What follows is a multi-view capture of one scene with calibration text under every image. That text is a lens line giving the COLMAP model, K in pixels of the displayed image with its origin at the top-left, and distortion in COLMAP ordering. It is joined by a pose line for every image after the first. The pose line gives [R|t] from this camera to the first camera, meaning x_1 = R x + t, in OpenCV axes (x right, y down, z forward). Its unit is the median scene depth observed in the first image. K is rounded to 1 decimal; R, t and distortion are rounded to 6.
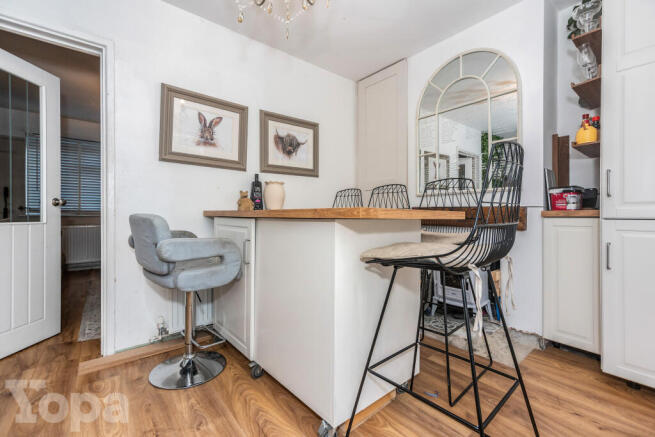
lens RADIAL K [[283.1, 0, 328.6], [0, 283.1, 211.9], [0, 0, 1]] dist [0.001095, 0.000361]
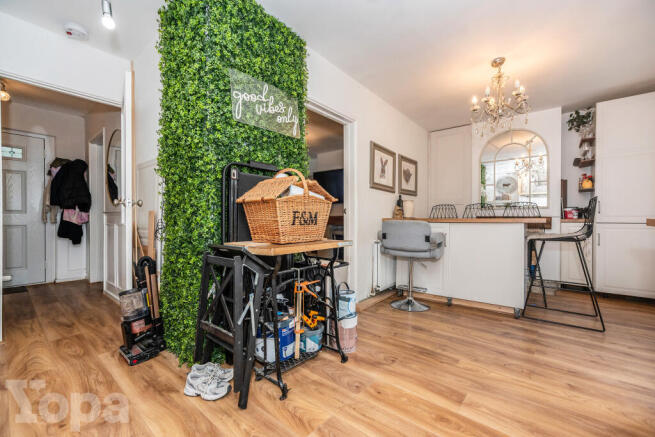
lens RADIAL K [[261.5, 0, 327.5], [0, 261.5, 218.5], [0, 0, 1]] dist [-0.002267, -0.000205]
pose [[0.982055, 0.004514, 0.188540, -1.078251], [-0.007229, 0.999880, 0.013716, -0.019305], [-0.188455, -0.014832, 0.981970, -0.443578]]
